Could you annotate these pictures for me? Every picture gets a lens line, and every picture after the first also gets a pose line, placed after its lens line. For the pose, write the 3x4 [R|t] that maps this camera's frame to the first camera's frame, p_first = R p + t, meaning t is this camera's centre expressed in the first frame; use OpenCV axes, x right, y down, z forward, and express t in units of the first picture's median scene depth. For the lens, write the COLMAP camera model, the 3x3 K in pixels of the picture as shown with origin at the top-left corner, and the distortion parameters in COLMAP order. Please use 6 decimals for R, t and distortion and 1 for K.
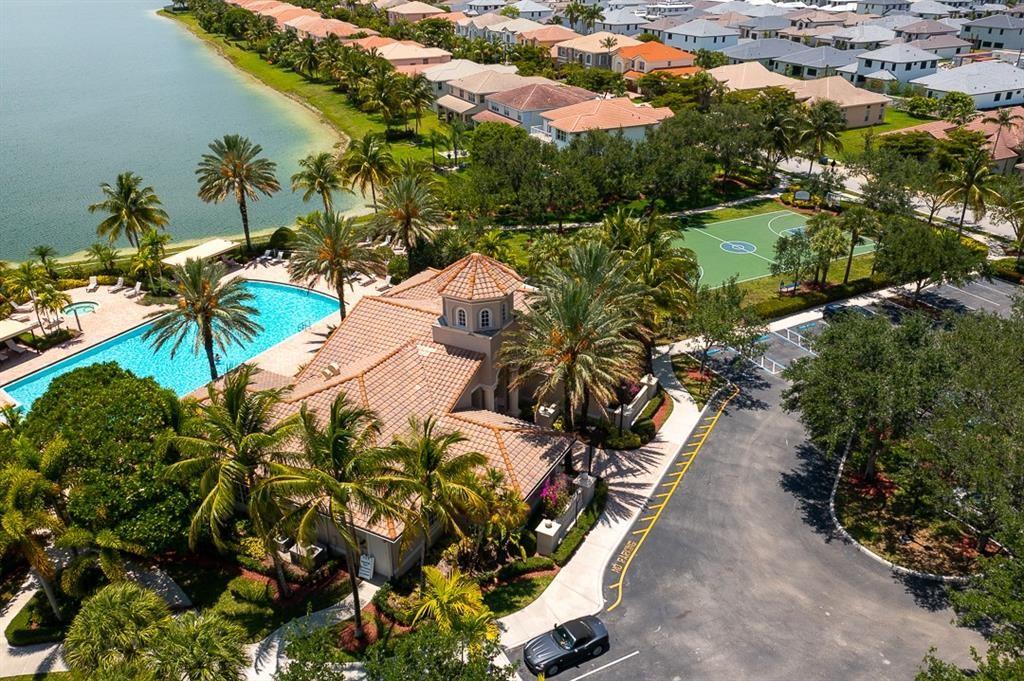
lens RADIAL K [[816.8, 0, 512.9], [0, 816.8, 324.9], [0, 0, 1]] dist [0.004978, -0.001970]
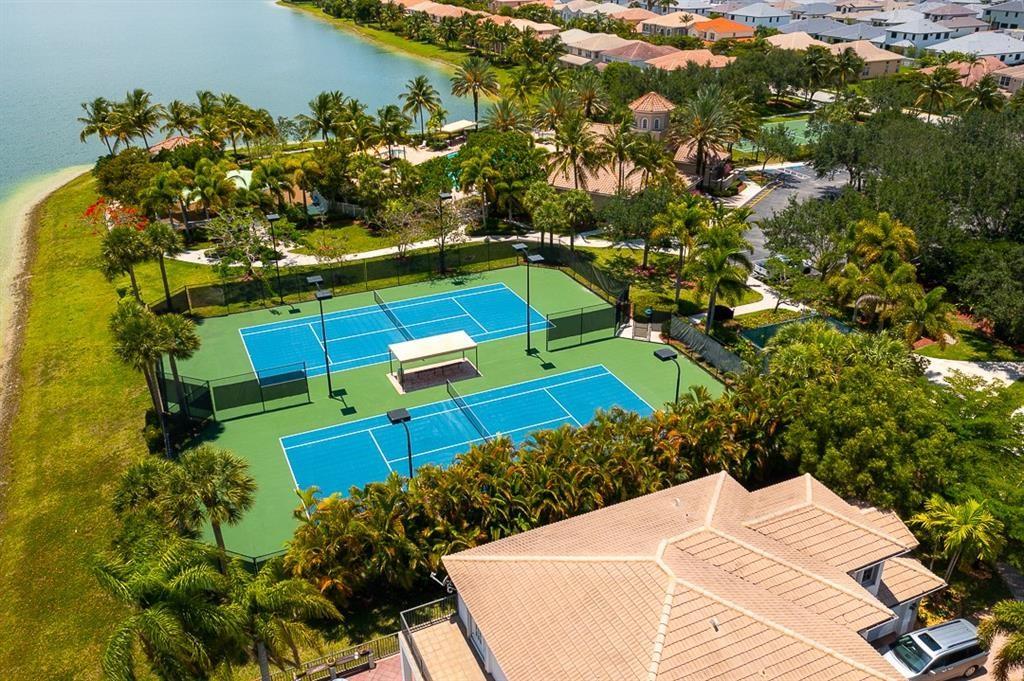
lens RADIAL K [[816.8, 0, 512.9], [0, 816.8, 324.9], [0, 0, 1]] dist [0.004978, -0.001970]
pose [[0.998352, 0.021666, -0.053147, -0.088891], [-0.021625, 0.999765, 0.001334, 0.162671], [0.053163, -0.000182, 0.998586, -0.342890]]
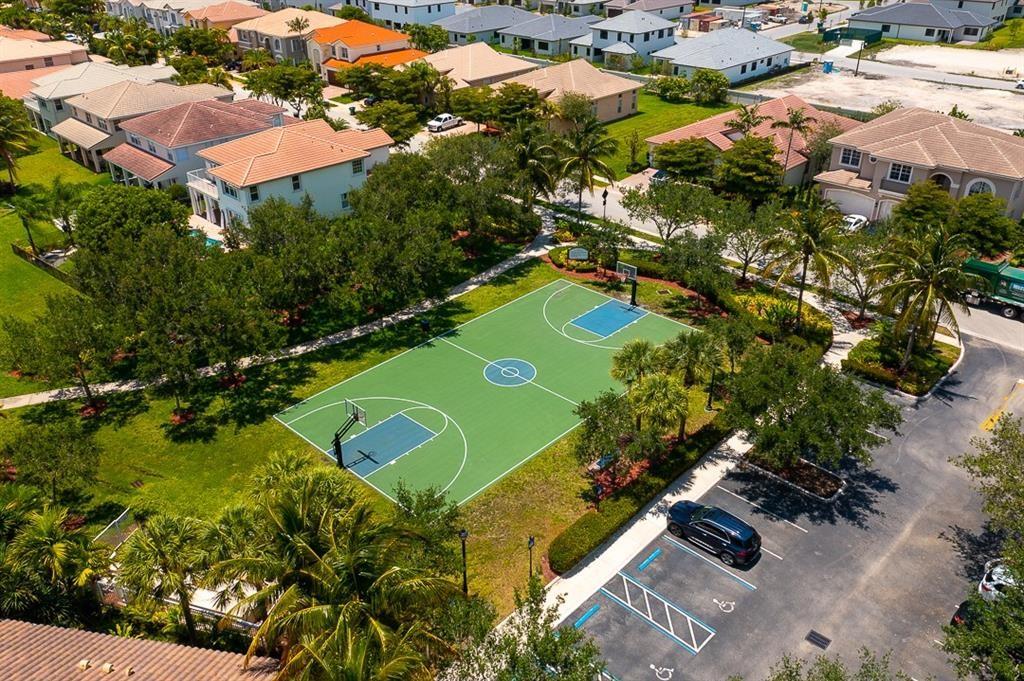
lens RADIAL K [[816.8, 0, 512.9], [0, 816.8, 324.9], [0, 0, 1]] dist [0.004978, -0.001970]
pose [[0.947253, -0.153045, 0.281584, 0.055723], [0.138387, 0.987805, 0.071349, -0.103381], [-0.289069, -0.028618, 0.956880, 0.210713]]
